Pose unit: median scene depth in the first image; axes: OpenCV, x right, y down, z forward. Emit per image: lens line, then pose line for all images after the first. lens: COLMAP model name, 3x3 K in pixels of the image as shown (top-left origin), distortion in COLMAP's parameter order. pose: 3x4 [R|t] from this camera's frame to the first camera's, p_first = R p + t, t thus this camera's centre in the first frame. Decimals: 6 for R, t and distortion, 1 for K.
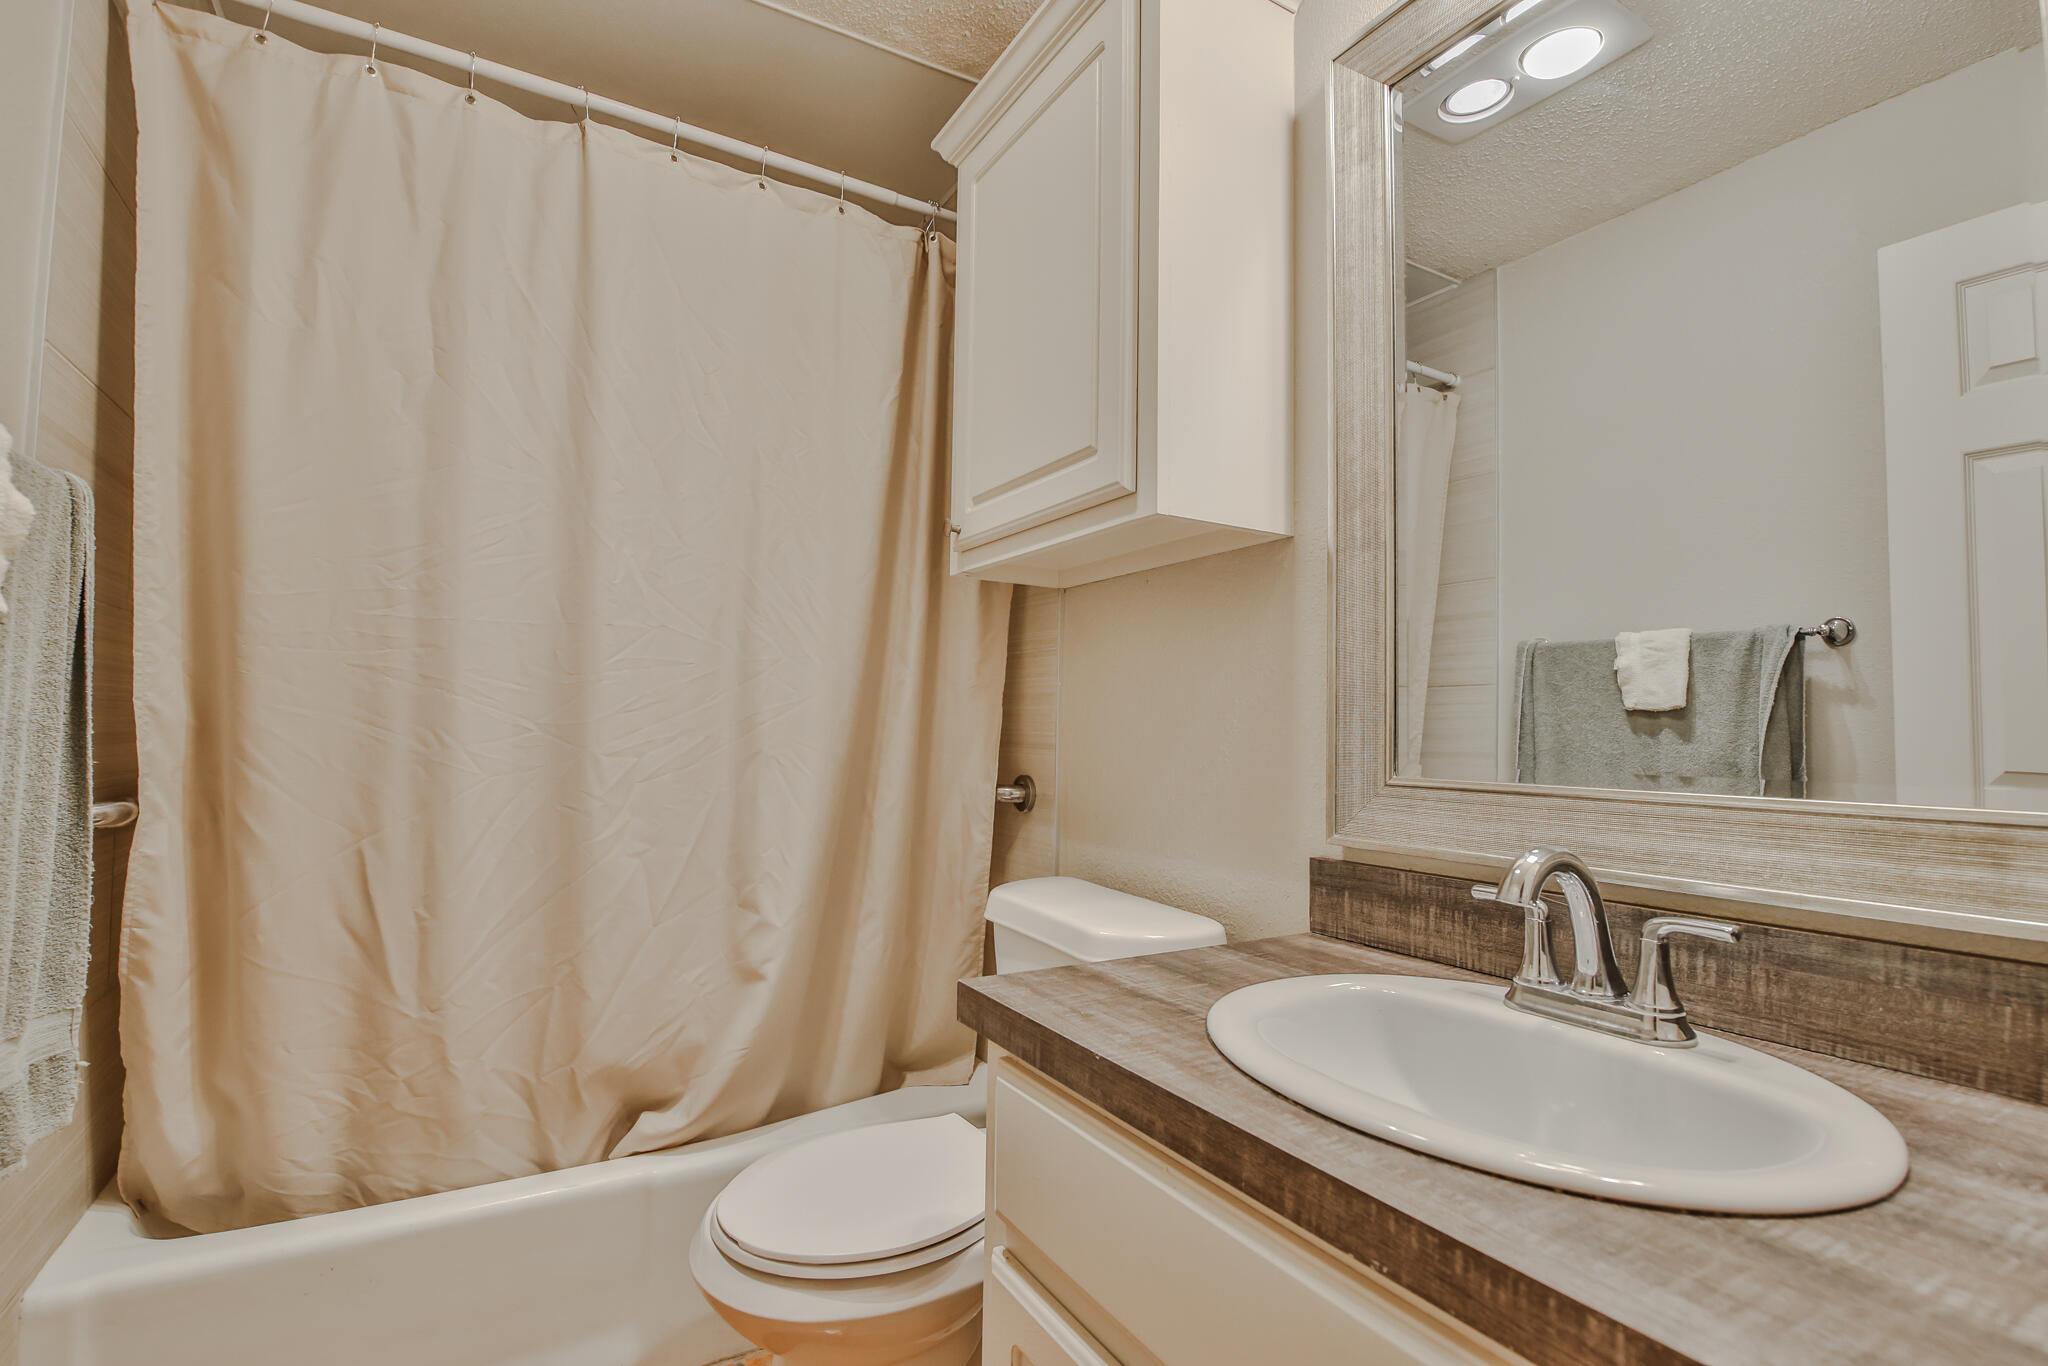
lens RADIAL K [[924.6, 0, 1020.8], [0, 924.6, 687.0], [0, 0, 1]] dist [0.000093, -0.009178]
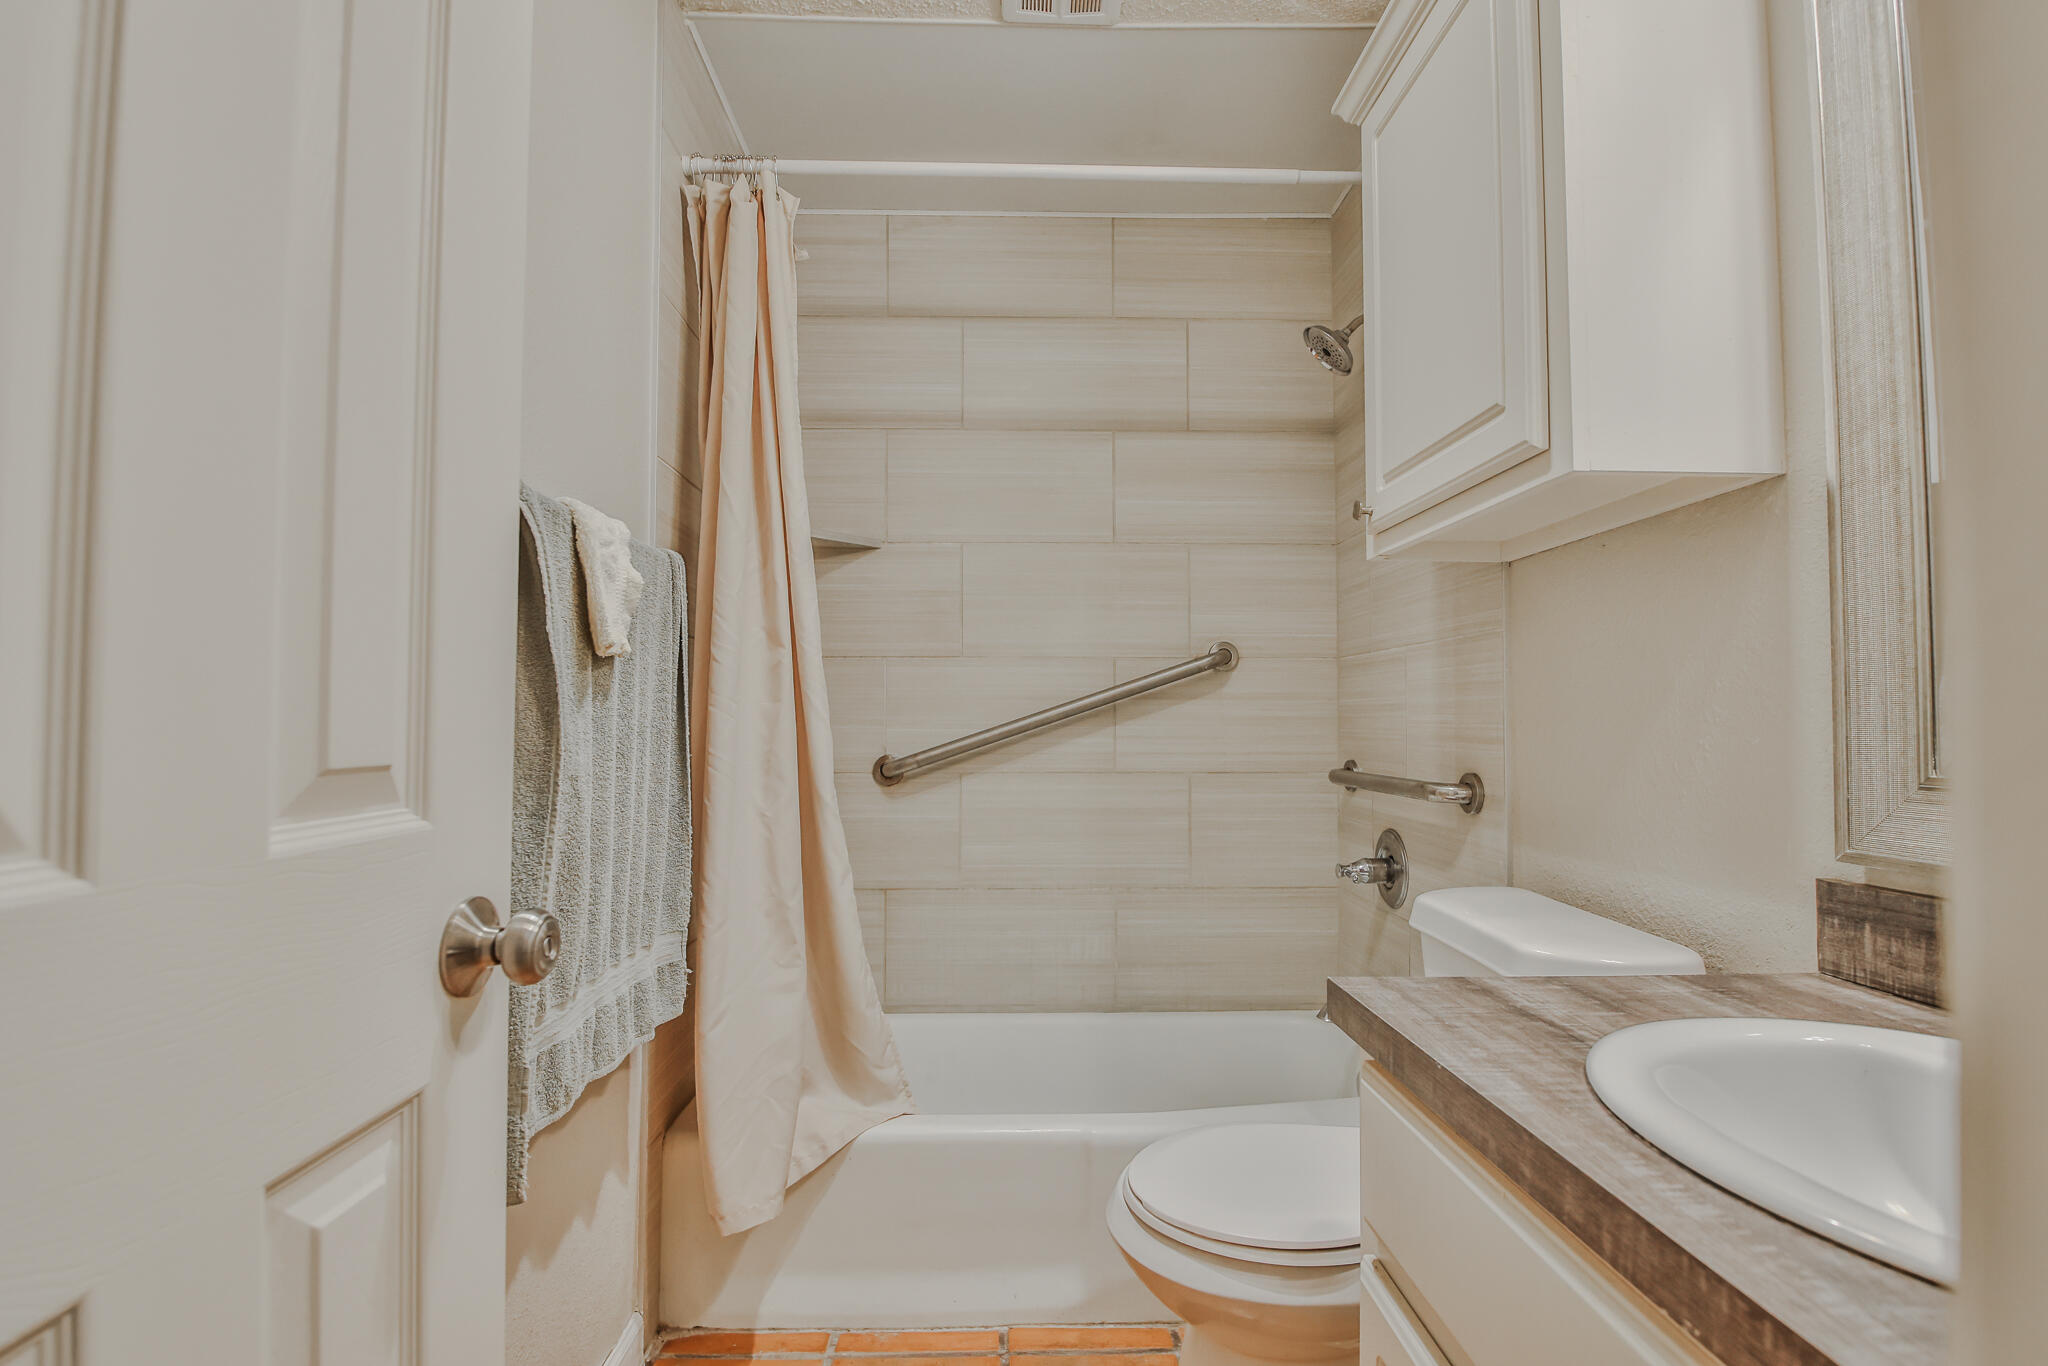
lens RADIAL K [[939.0, 0, 1015.3], [0, 939.0, 687.4], [0, 0, 1]] dist [0.001278, -0.008608]
pose [[0.881625, -0.031815, -0.470878, 0.115605], [0.033985, 0.999415, -0.003897, 0.001293], [0.470726, -0.012567, 0.882190, -0.032609]]
